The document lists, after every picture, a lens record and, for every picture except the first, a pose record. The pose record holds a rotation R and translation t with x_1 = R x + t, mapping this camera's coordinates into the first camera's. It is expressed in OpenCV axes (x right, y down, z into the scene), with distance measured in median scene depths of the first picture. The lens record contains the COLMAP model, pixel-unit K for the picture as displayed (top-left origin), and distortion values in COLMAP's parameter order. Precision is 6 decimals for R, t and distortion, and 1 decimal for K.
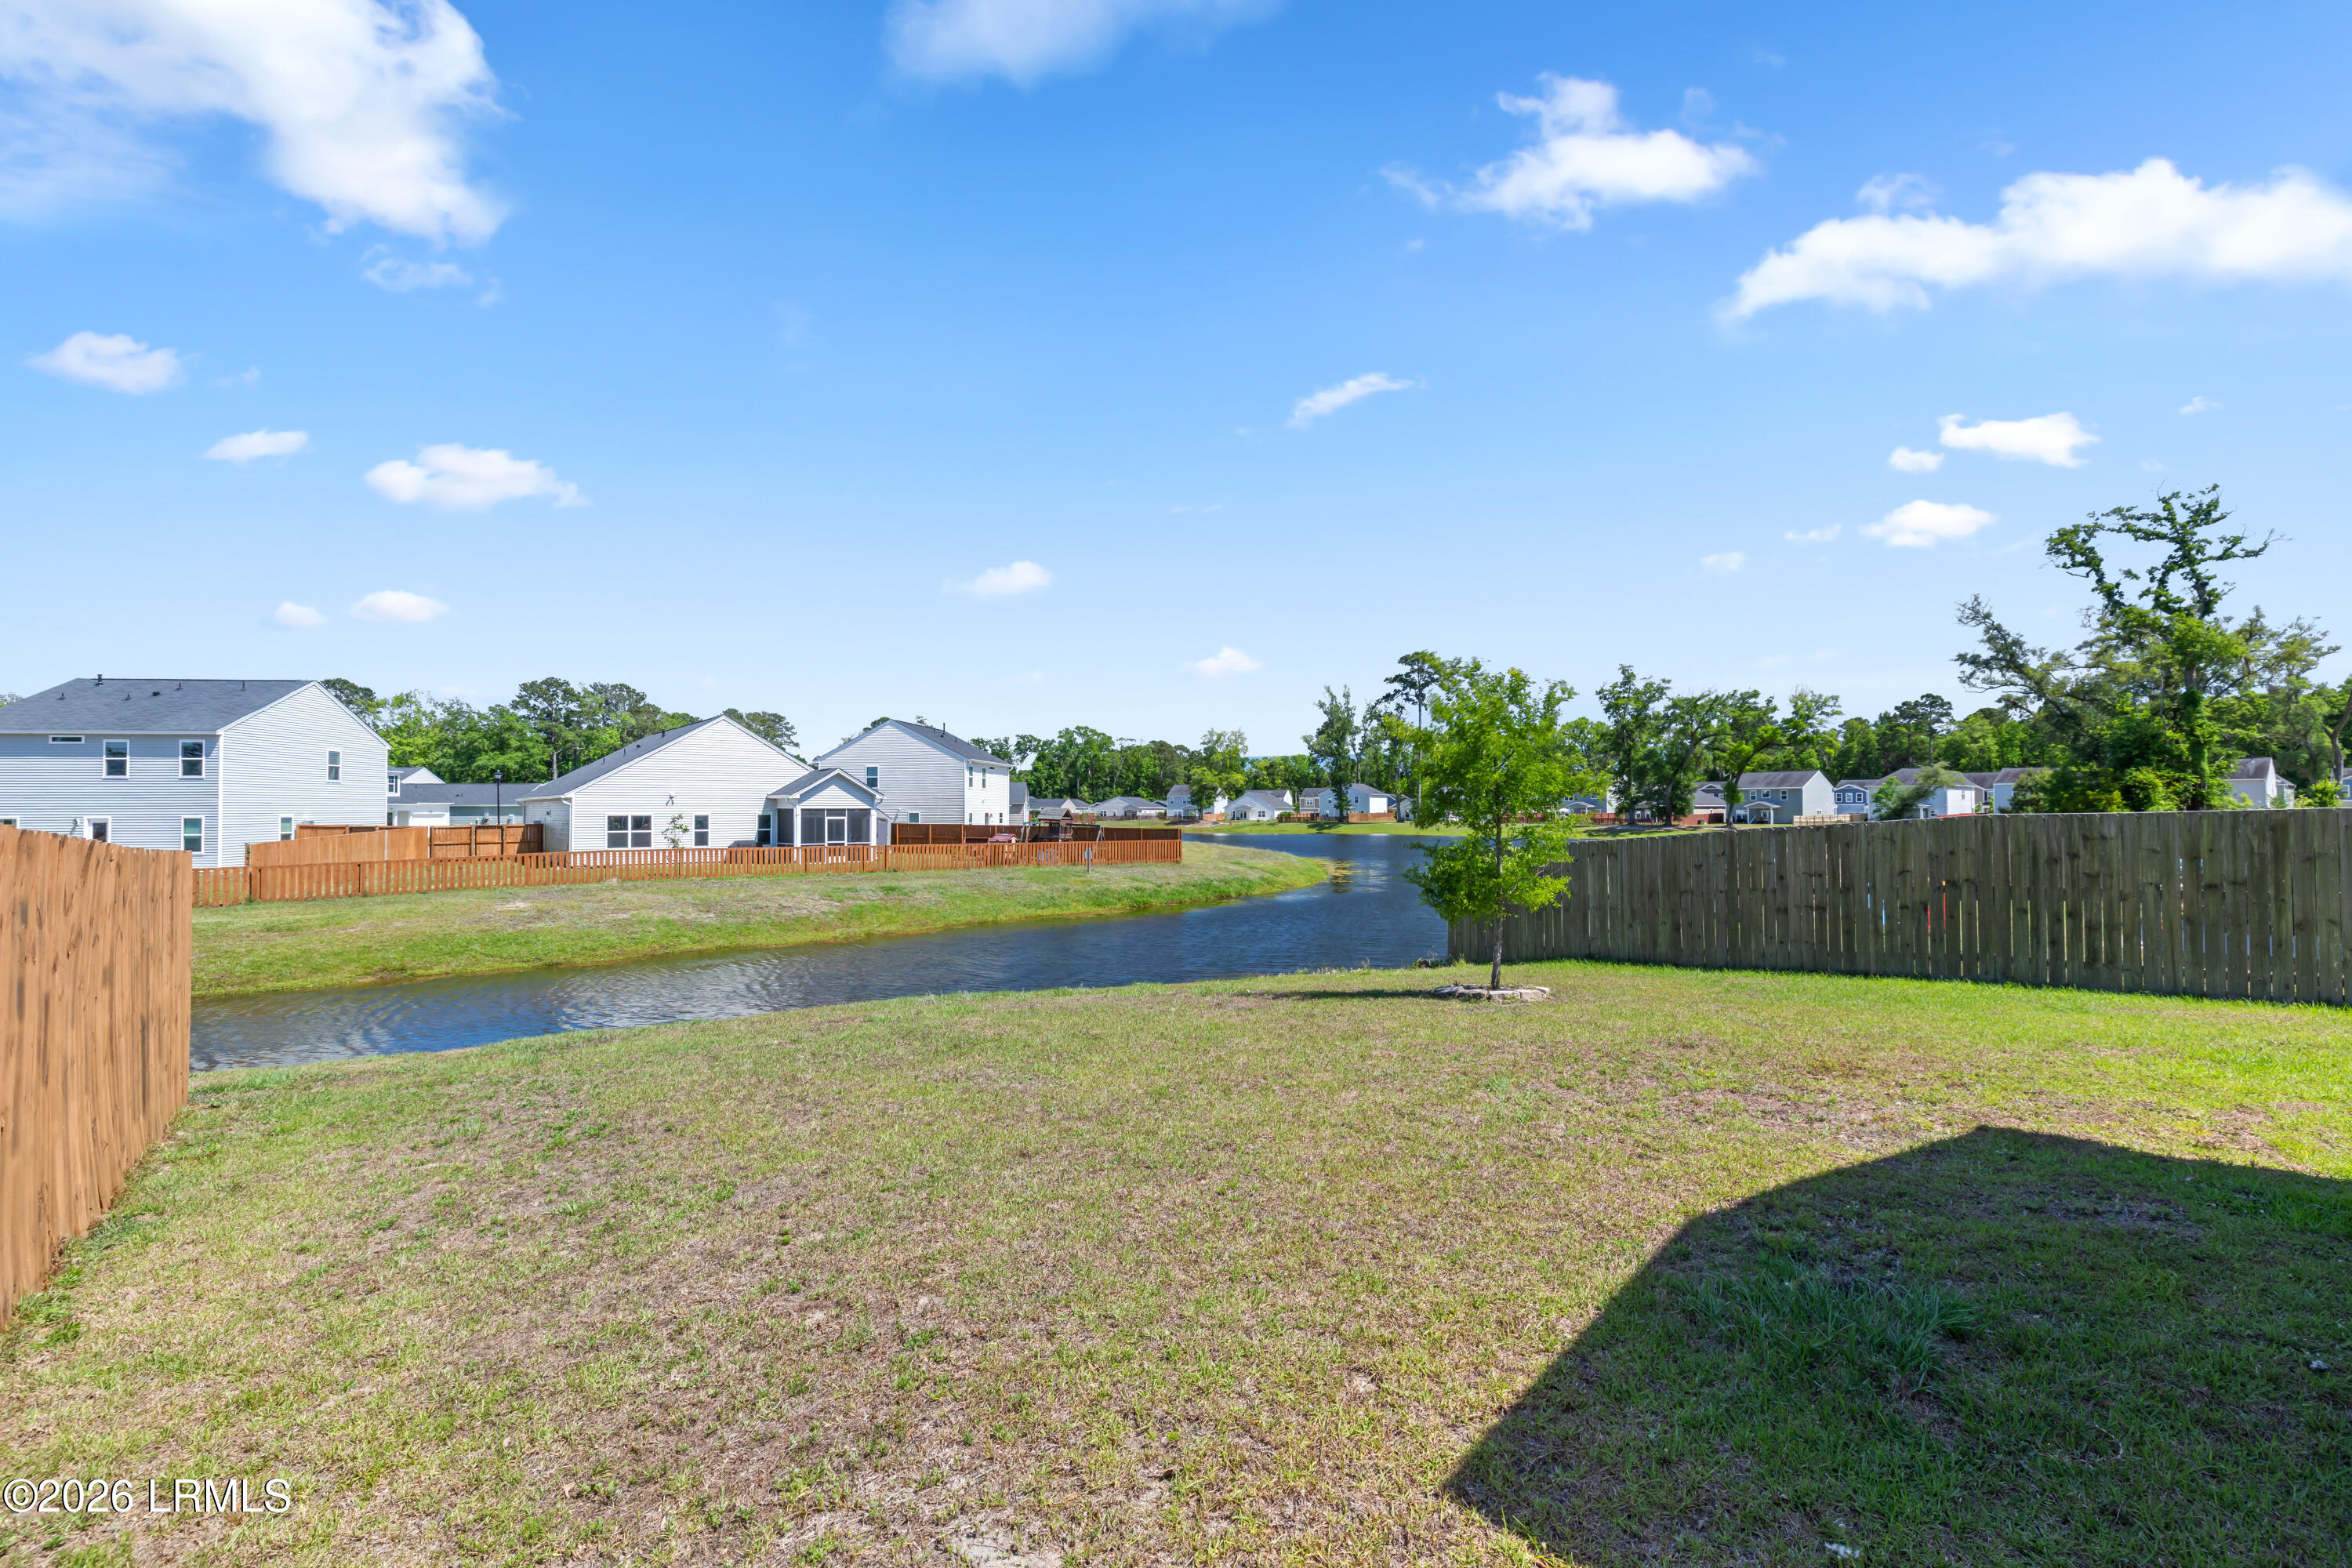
lens RADIAL K [[1012.0, 0, 1172.1], [0, 1012.0, 791.7], [0, 0, 1]] dist [0.001835, 0.000605]
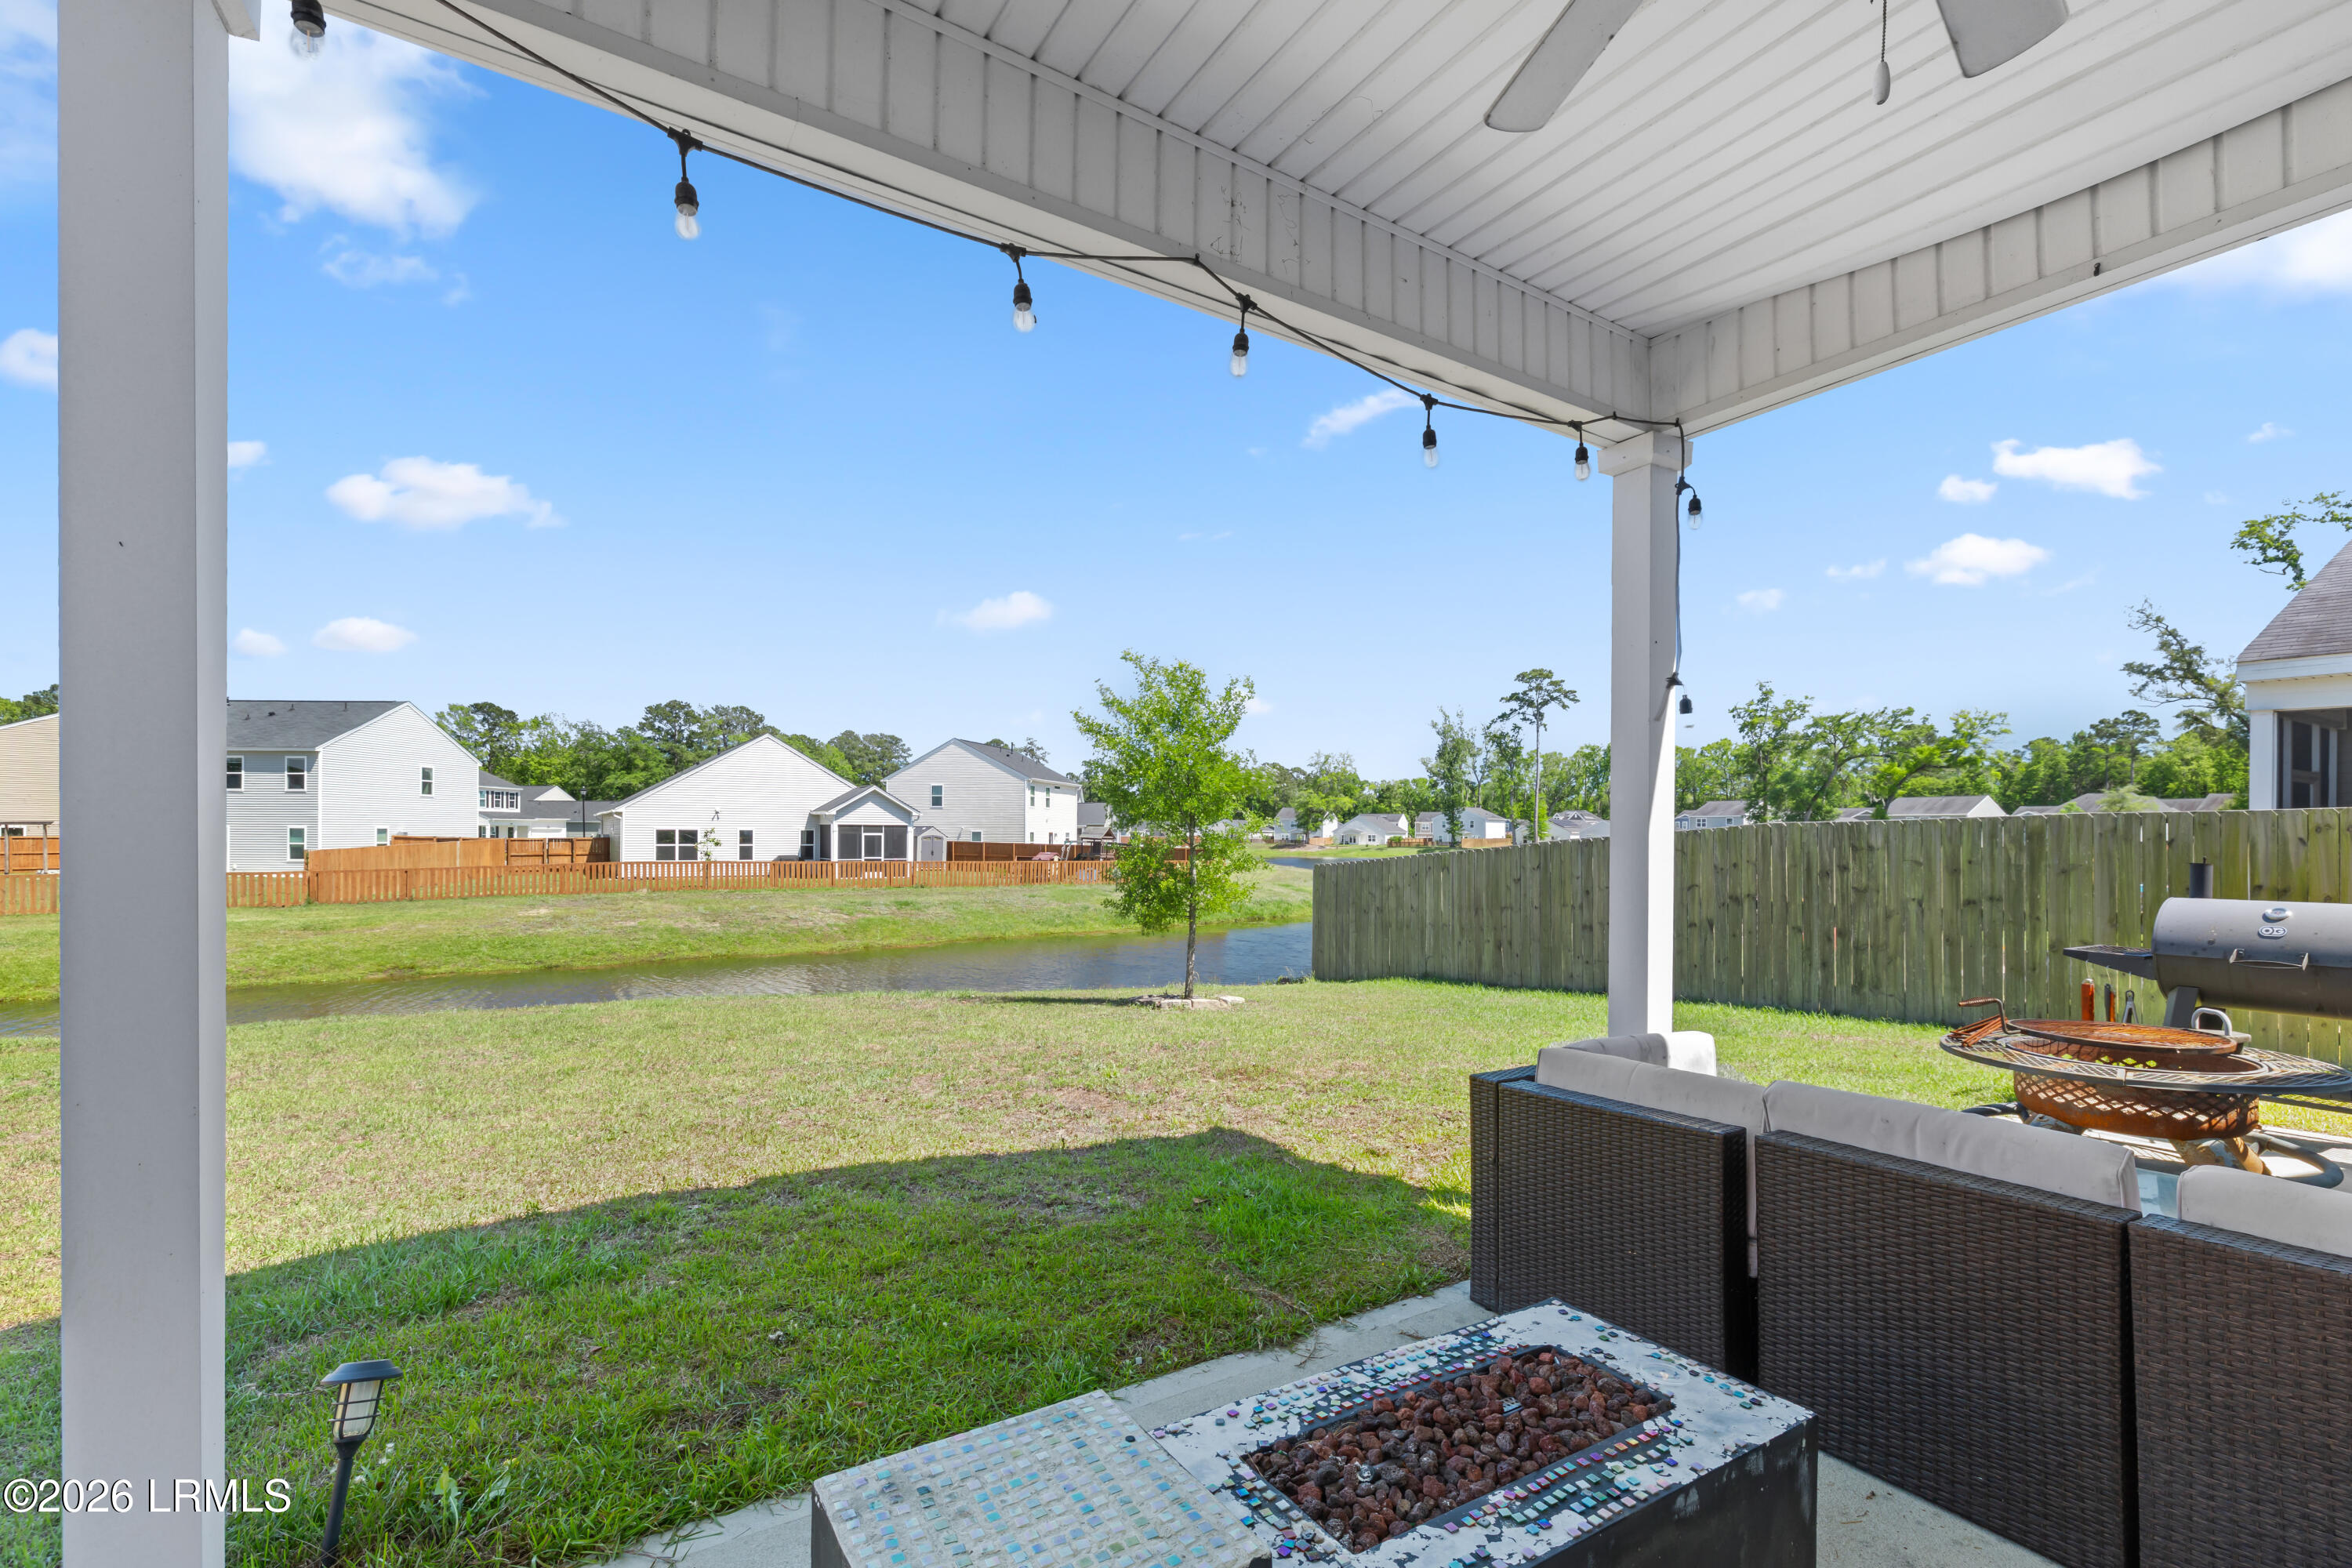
lens RADIAL K [[1032.1, 0, 1183.9], [0, 1032.1, 823.7], [0, 0, 1]] dist [0.001625, 0.000184]
pose [[0.993584, 0.007985, -0.112816, 0.061493], [-0.007080, 0.999939, 0.008423, 0.003018], [0.112877, -0.007571, 0.993580, 0.003792]]
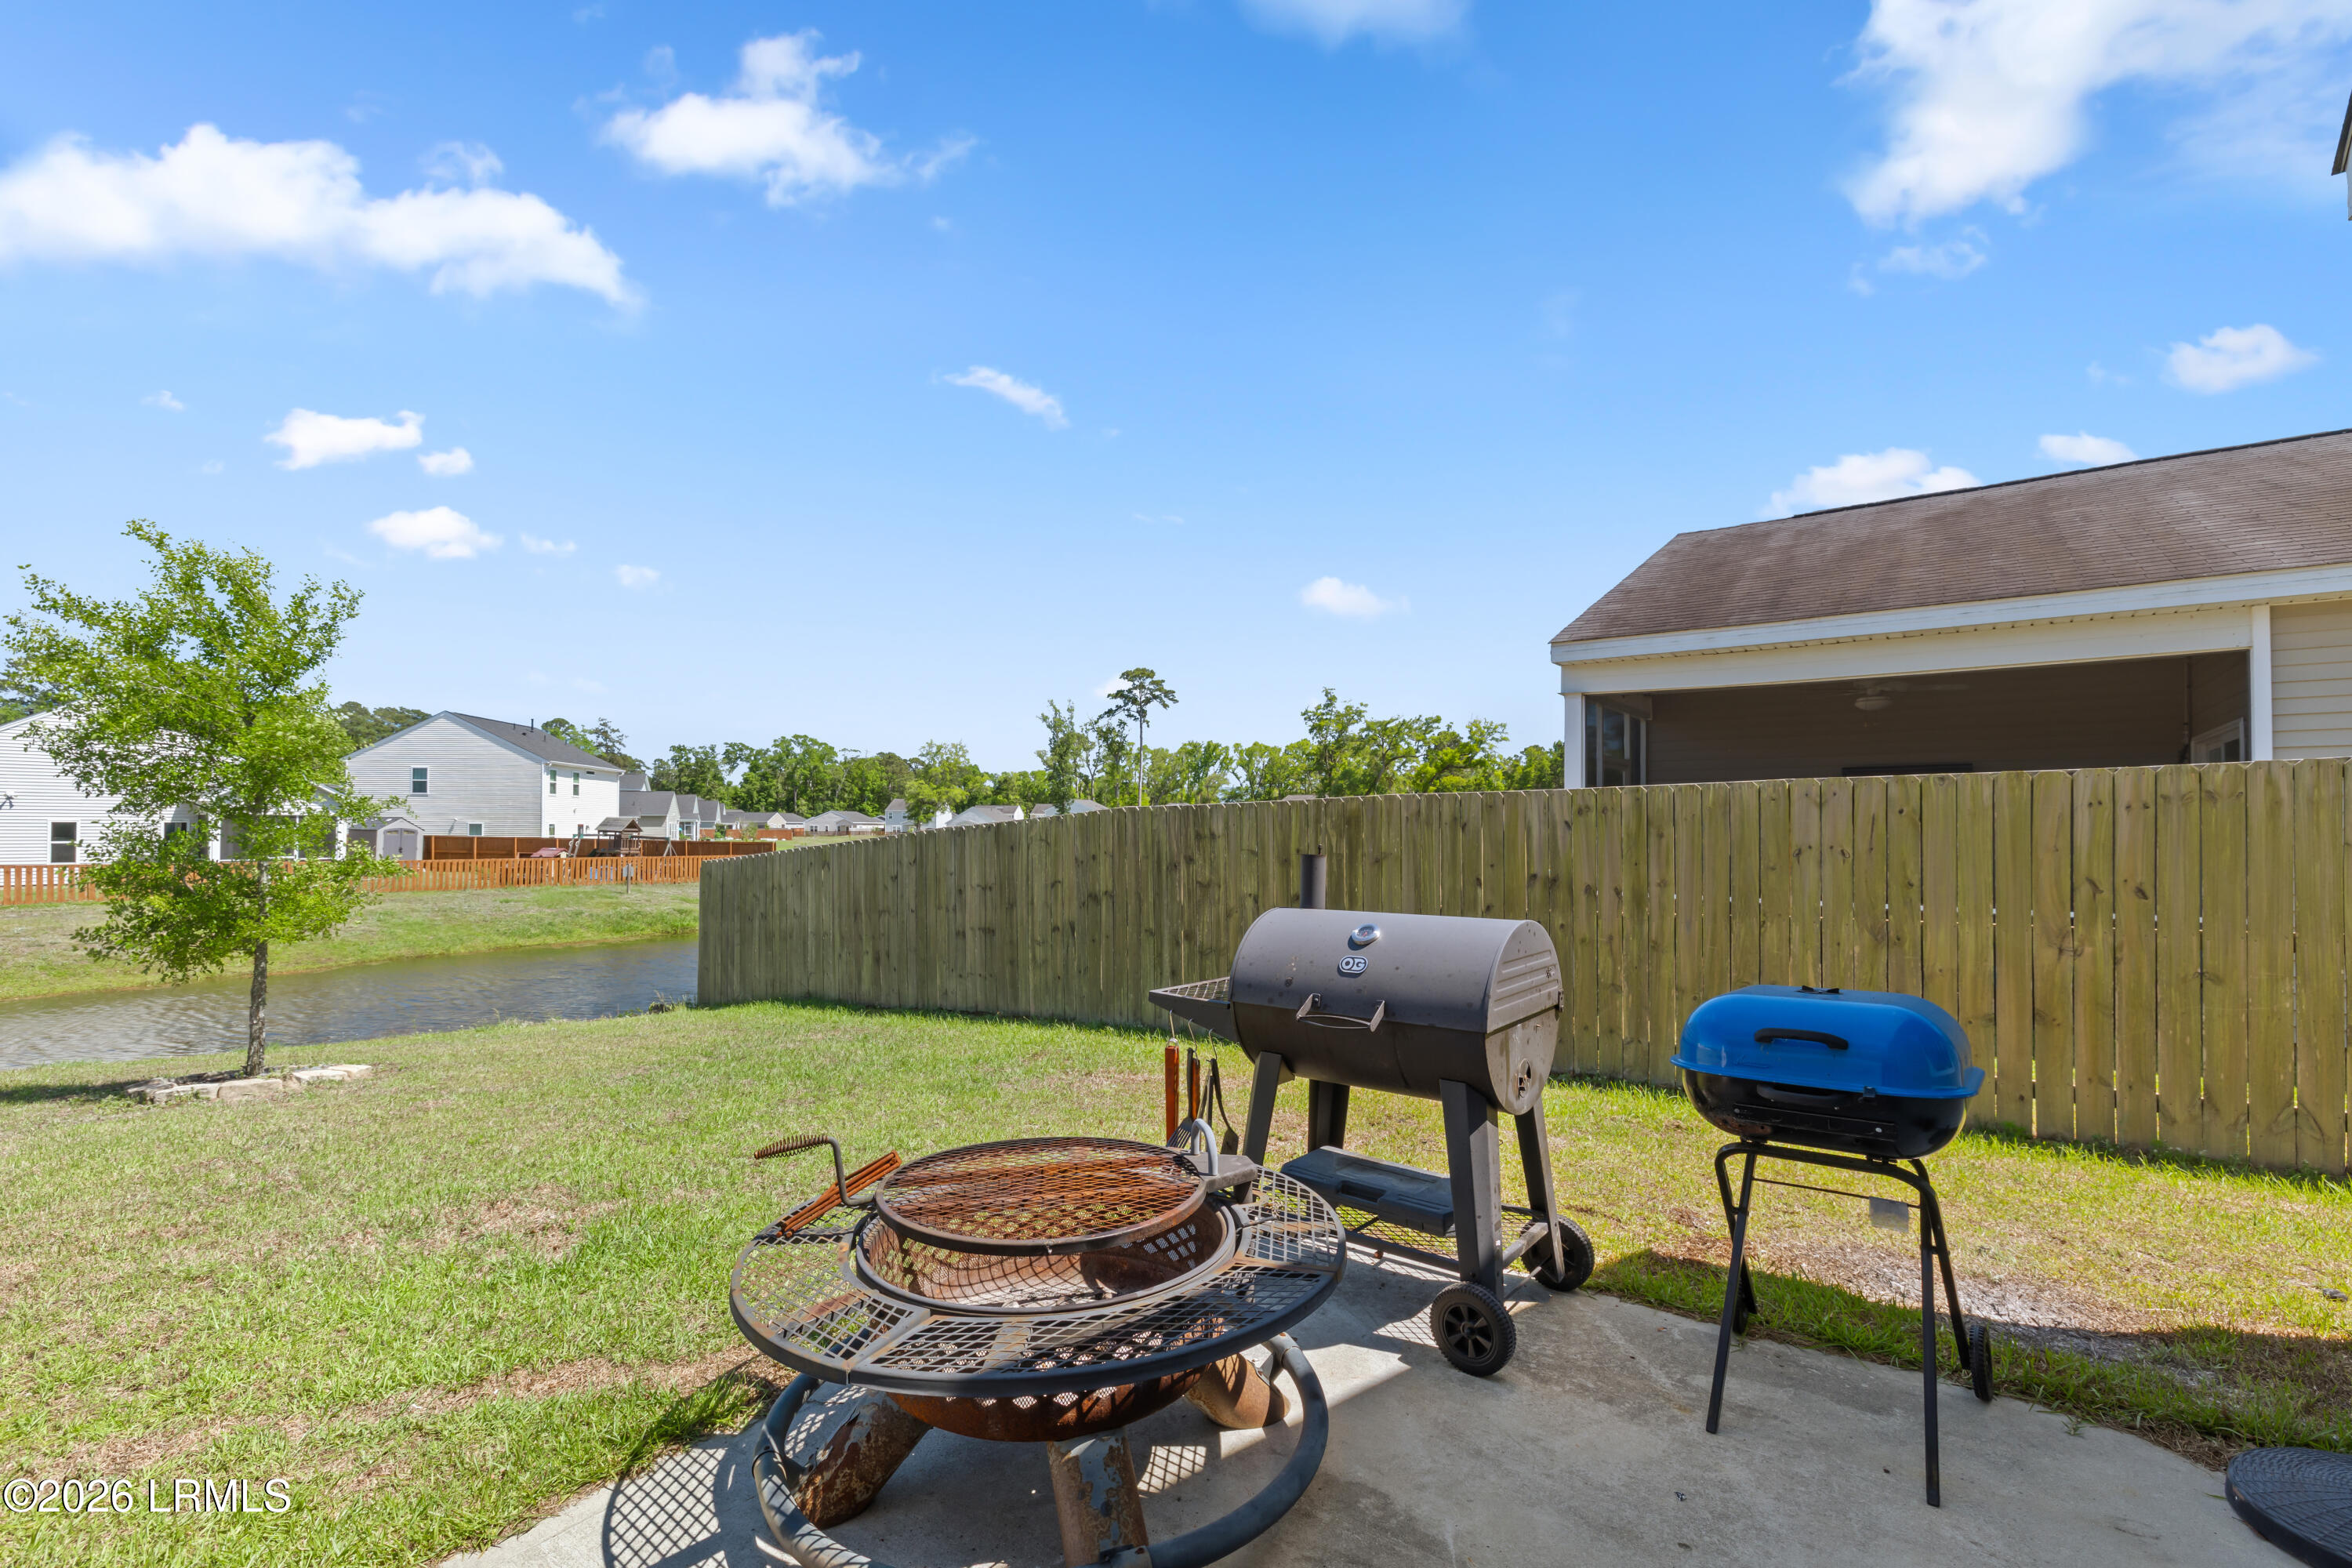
lens RADIAL K [[1019.8, 0, 1178.0], [0, 1019.8, 797.9], [0, 0, 1]] dist [-0.000929, 0.000023]
pose [[0.971468, 0.012274, 0.236855, 0.104135], [-0.009728, 0.999882, -0.011915, 0.003865], [-0.236973, 0.009271, 0.971472, 0.037411]]
